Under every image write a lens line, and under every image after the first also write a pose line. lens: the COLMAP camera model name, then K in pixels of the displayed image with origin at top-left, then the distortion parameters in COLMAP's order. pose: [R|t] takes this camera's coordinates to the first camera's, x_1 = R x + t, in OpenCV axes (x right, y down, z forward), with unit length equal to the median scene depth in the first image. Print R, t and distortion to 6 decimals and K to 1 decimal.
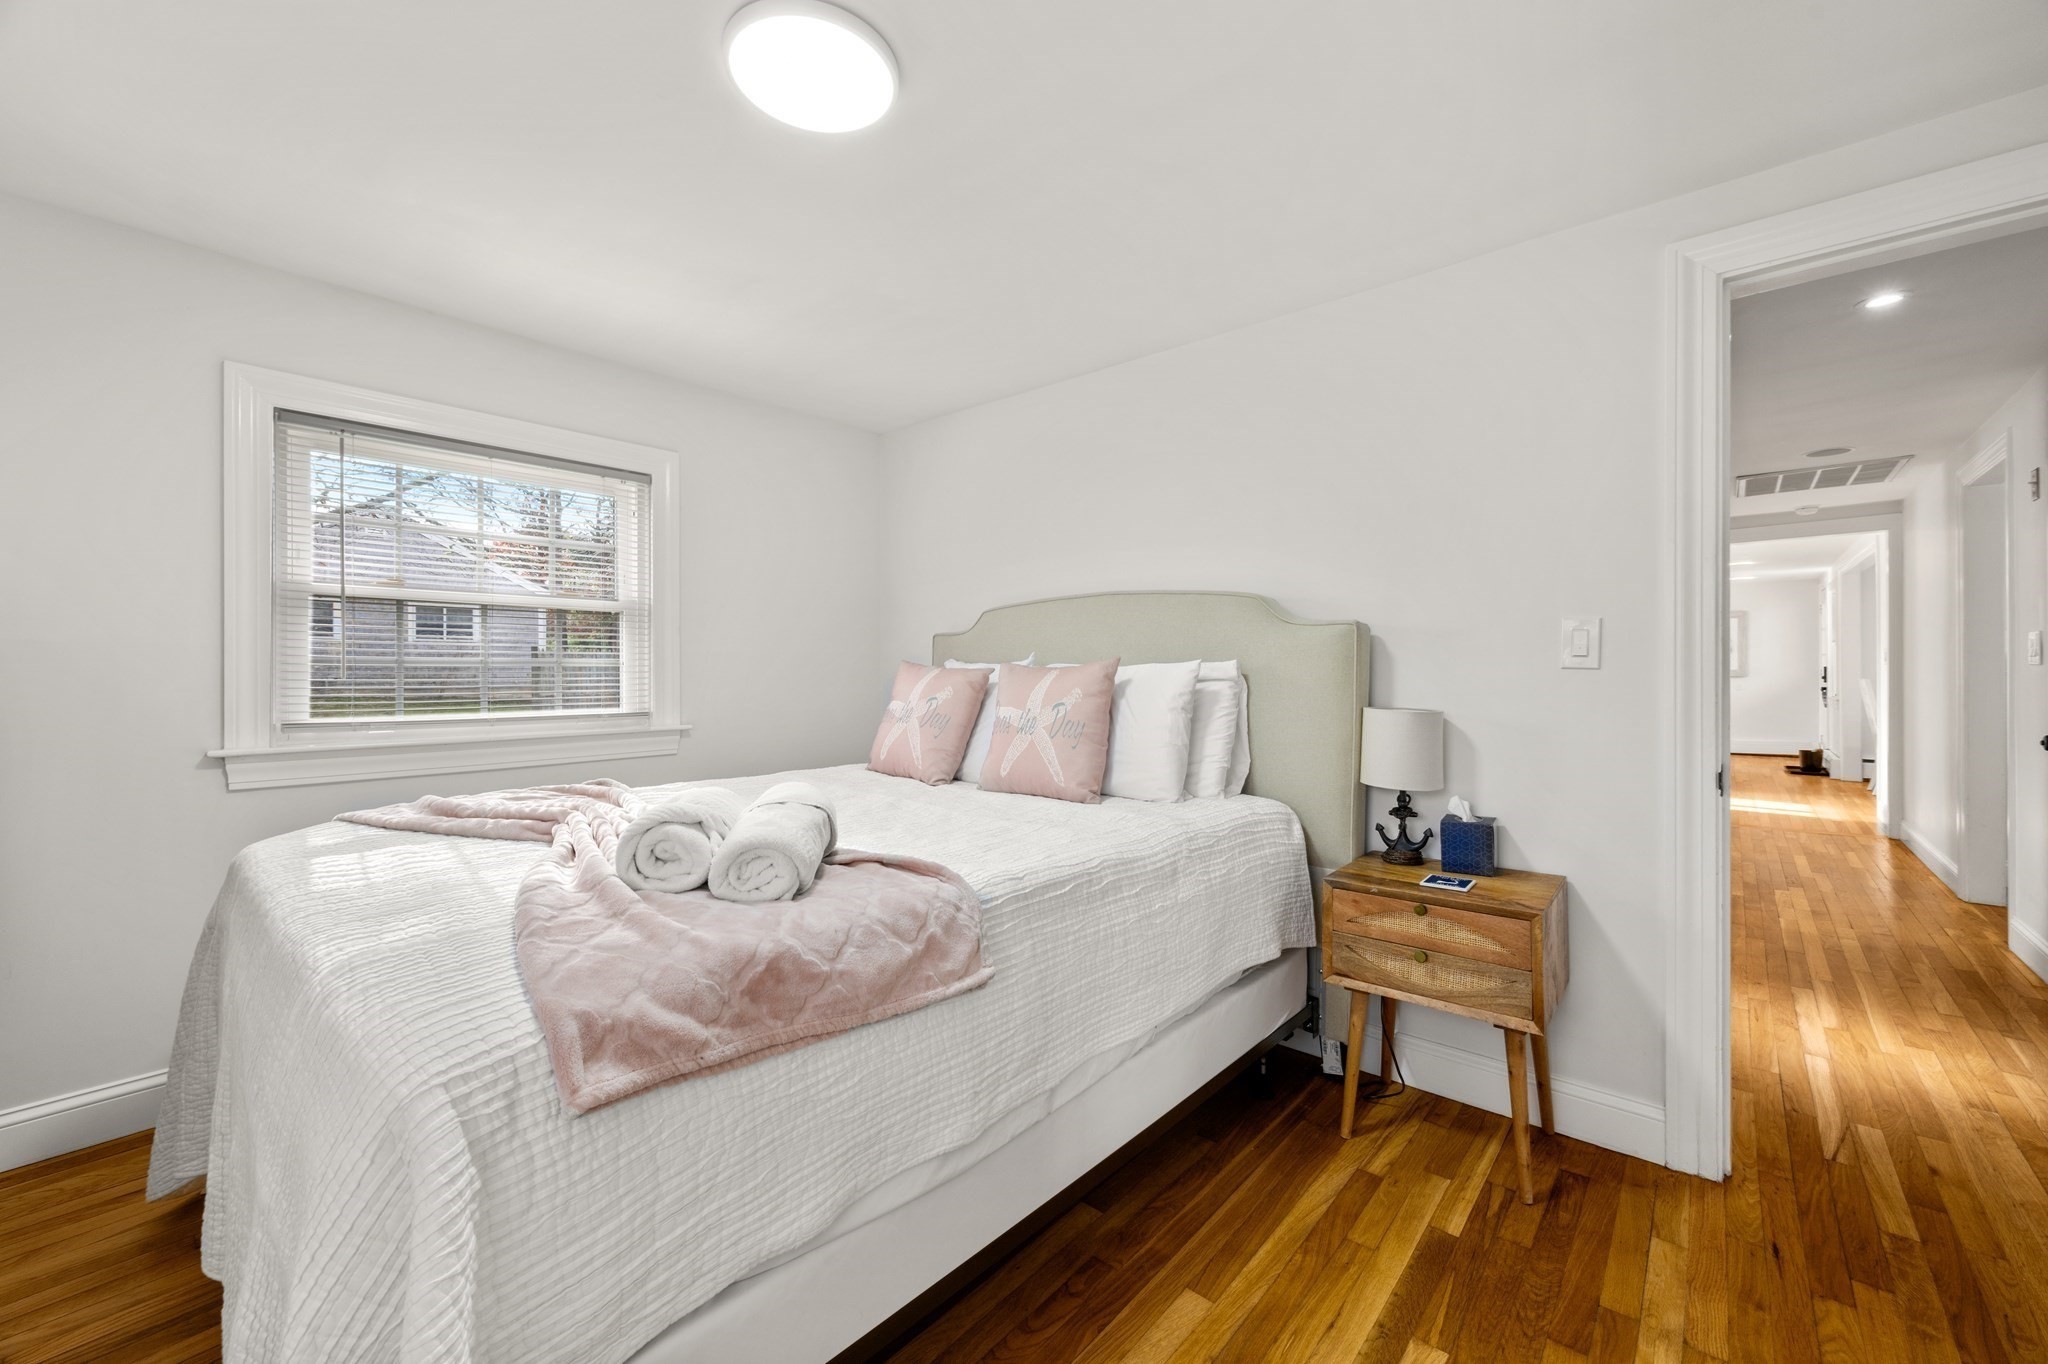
lens RADIAL K [[803.6, 0, 1026.6], [0, 803.6, 673.3], [0, 0, 1]] dist [-0.000881, -0.000497]
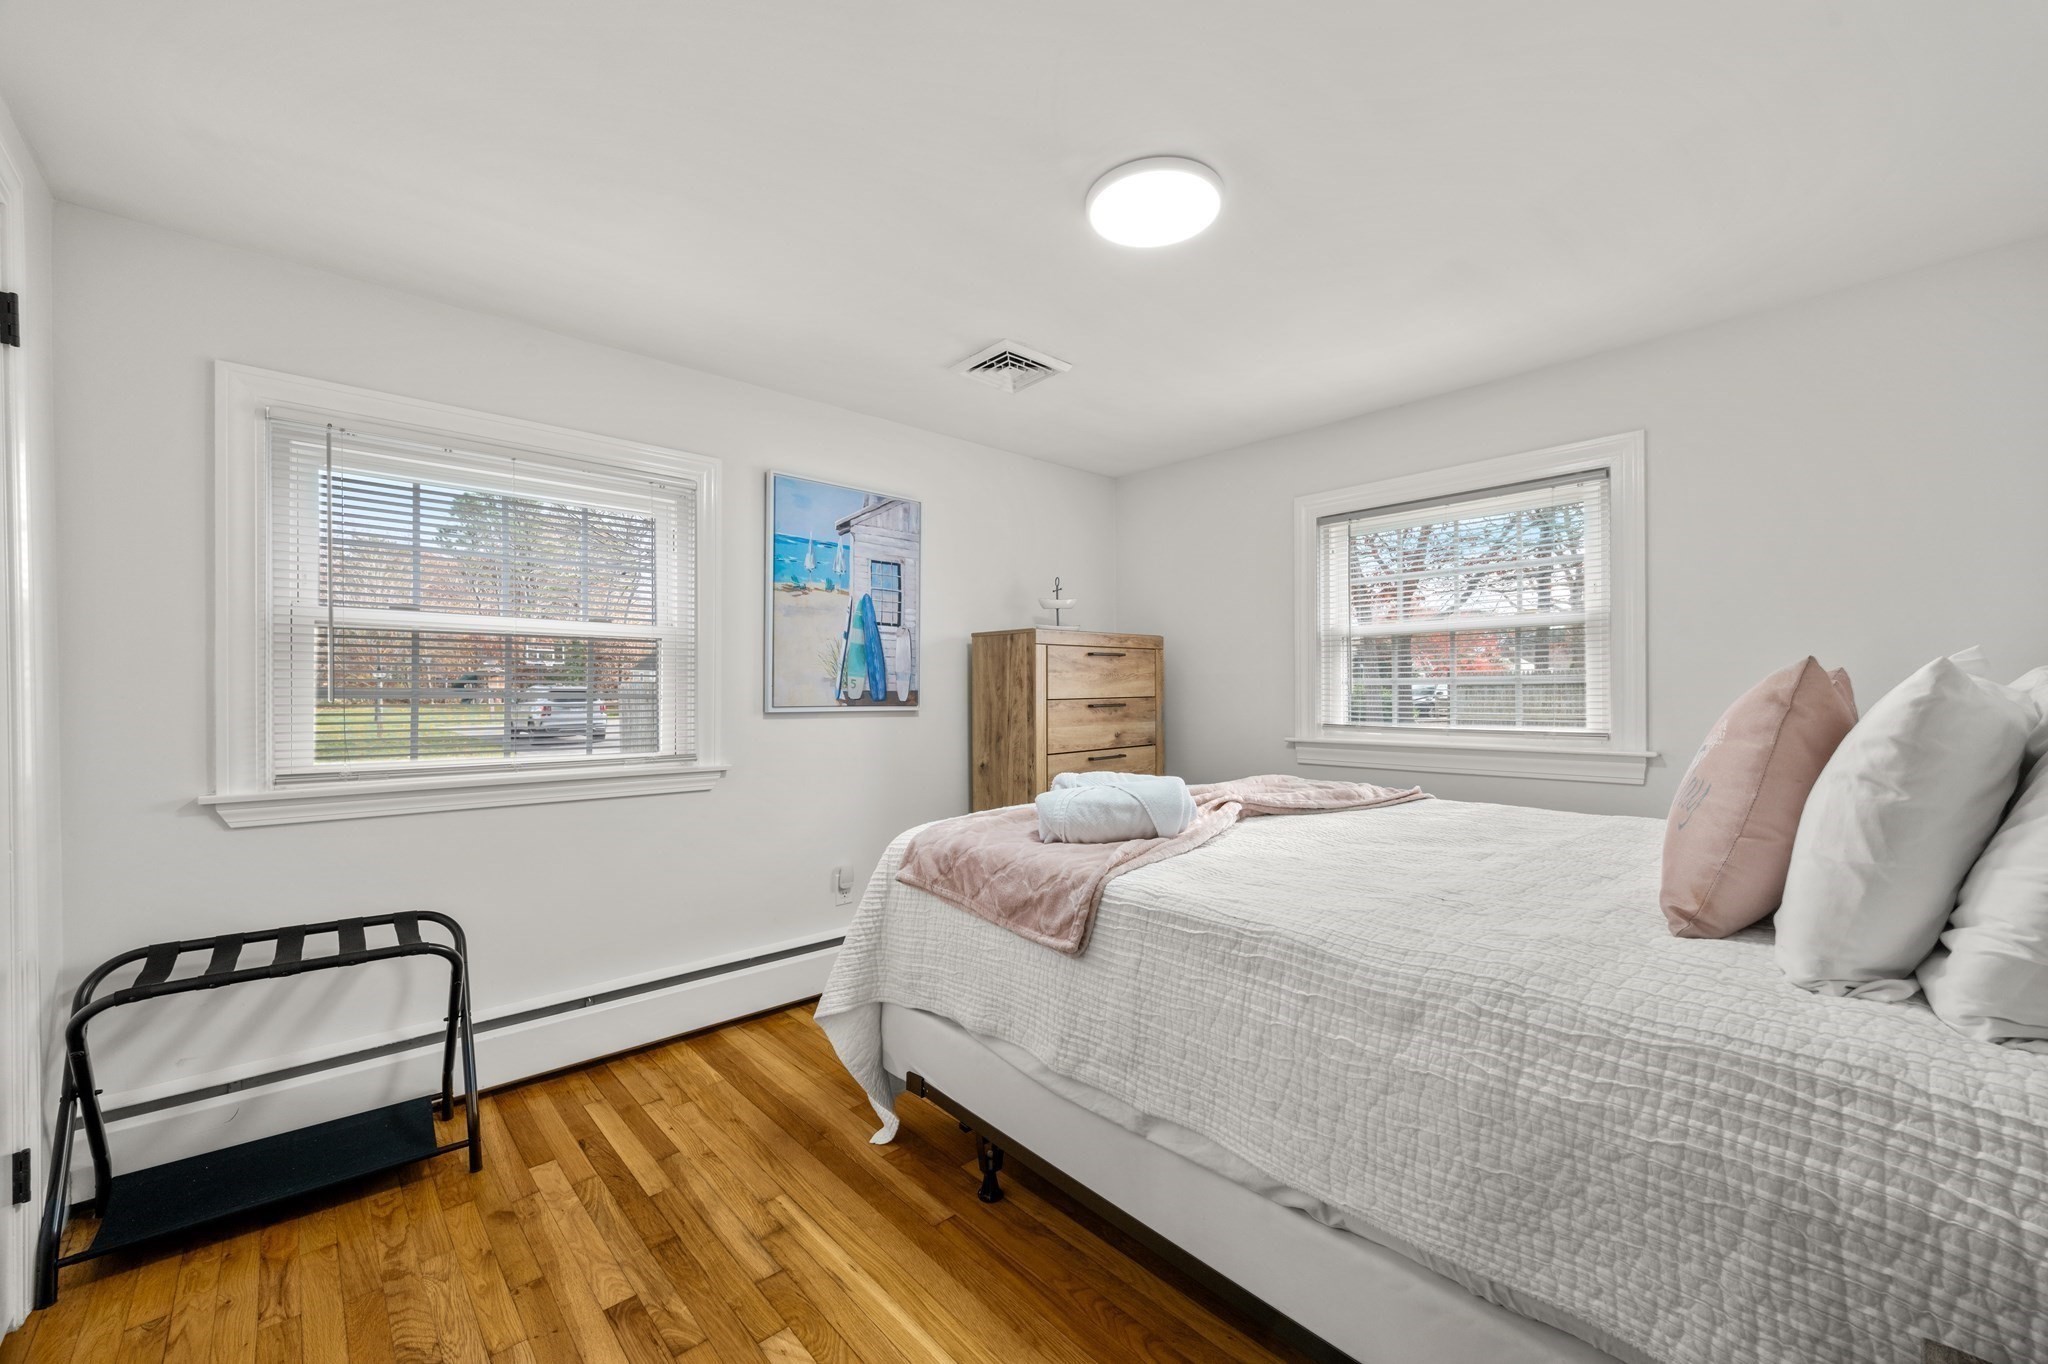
lens RADIAL K [[803.6, 0, 1027.3], [0, 803.6, 690.1], [0, 0, 1]] dist [-0.000881, -0.000497]
pose [[-0.104865, 0.000464, -0.994486, 0.970669], [0.002988, 0.999996, 0.000151, -0.004118], [0.994482, -0.002956, -0.104866, 0.907804]]
